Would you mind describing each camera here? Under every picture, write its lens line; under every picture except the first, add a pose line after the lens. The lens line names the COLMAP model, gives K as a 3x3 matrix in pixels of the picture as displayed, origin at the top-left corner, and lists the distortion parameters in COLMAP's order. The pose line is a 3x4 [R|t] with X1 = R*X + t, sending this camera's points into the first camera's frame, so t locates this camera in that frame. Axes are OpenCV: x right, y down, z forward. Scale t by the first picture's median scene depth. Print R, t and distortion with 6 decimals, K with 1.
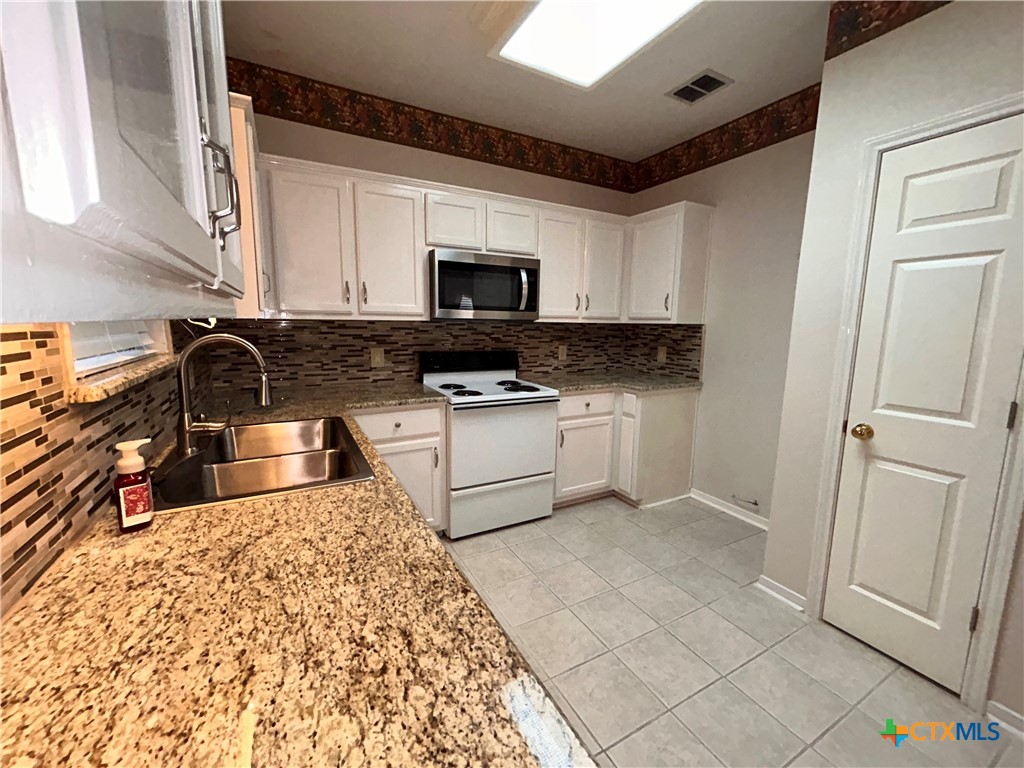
lens RADIAL K [[417.8, 0, 513.5], [0, 417.8, 381.0], [0, 0, 1]] dist [-0.000865, 0.000543]
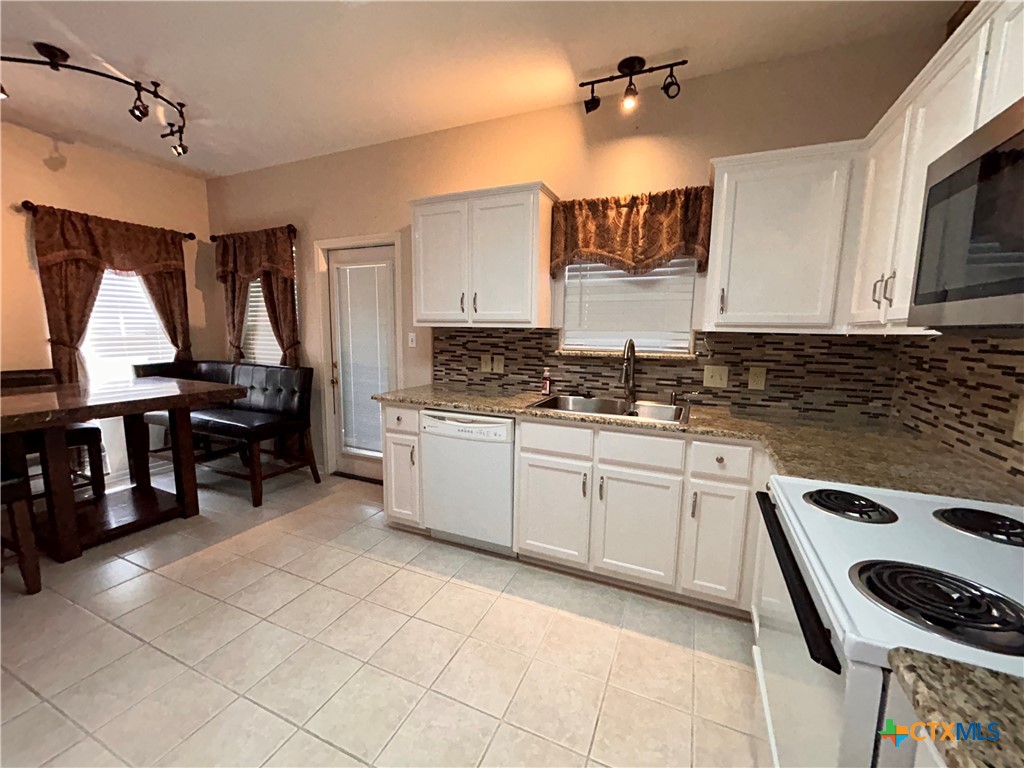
lens RADIAL K [[417.8, 0, 510.6], [0, 417.8, 384.5], [0, 0, 1]] dist [-0.000865, 0.000543]
pose [[-0.797579, 0.050190, -0.601123, 0.454179], [-0.115369, 0.965444, 0.233682, -0.163563], [0.592079, 0.255730, -0.764228, 1.225277]]
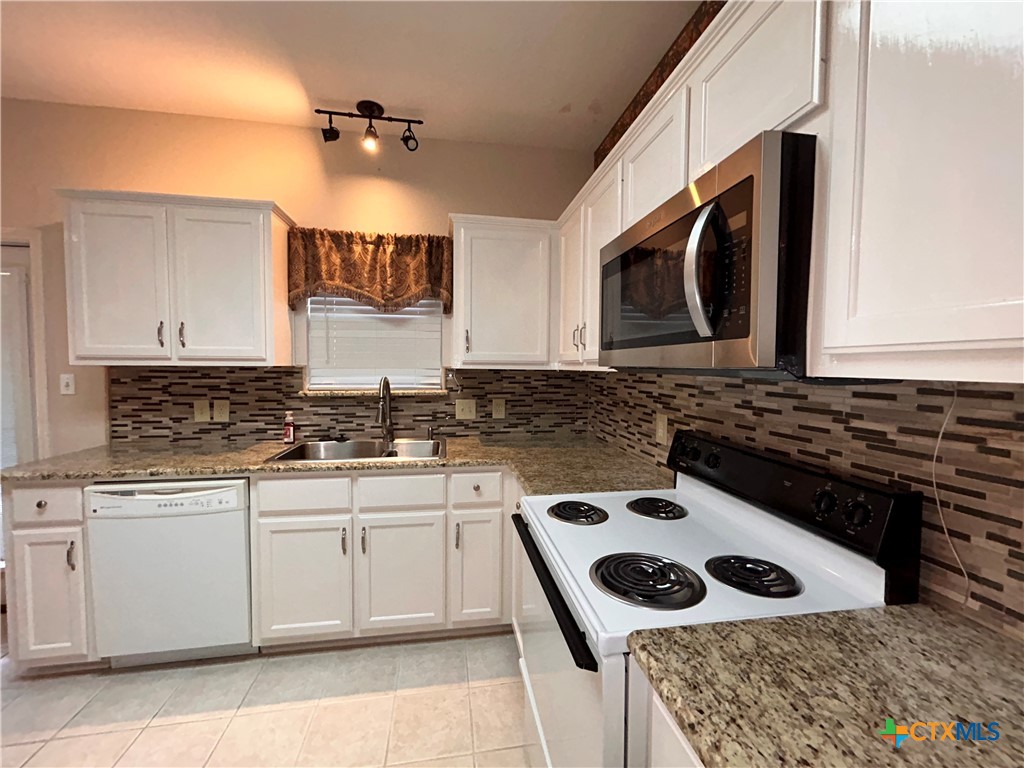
lens RADIAL K [[417.8, 0, 512.5], [0, 417.8, 384.1], [0, 0, 1]] dist [-0.000865, 0.000543]
pose [[-0.331191, 0.022206, -0.943303, 0.441352], [-0.148920, 0.985963, 0.075496, -0.169873], [0.931738, 0.165480, -0.323235, 1.198512]]
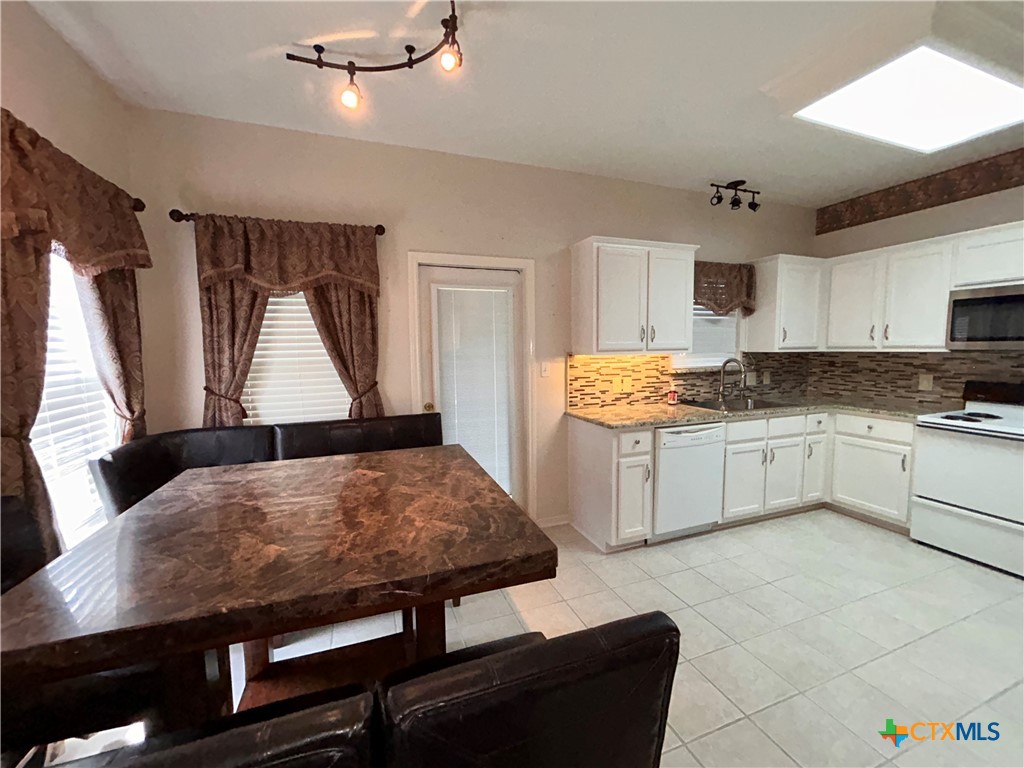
lens RADIAL K [[417.8, 0, 509.9], [0, 417.8, 384.3], [0, 0, 1]] dist [-0.000865, 0.000543]
pose [[-0.141955, 0.074371, -0.987075, 1.251544], [-0.132718, 0.986740, 0.093433, -0.005747], [0.980936, 0.144265, -0.130203, -0.015029]]
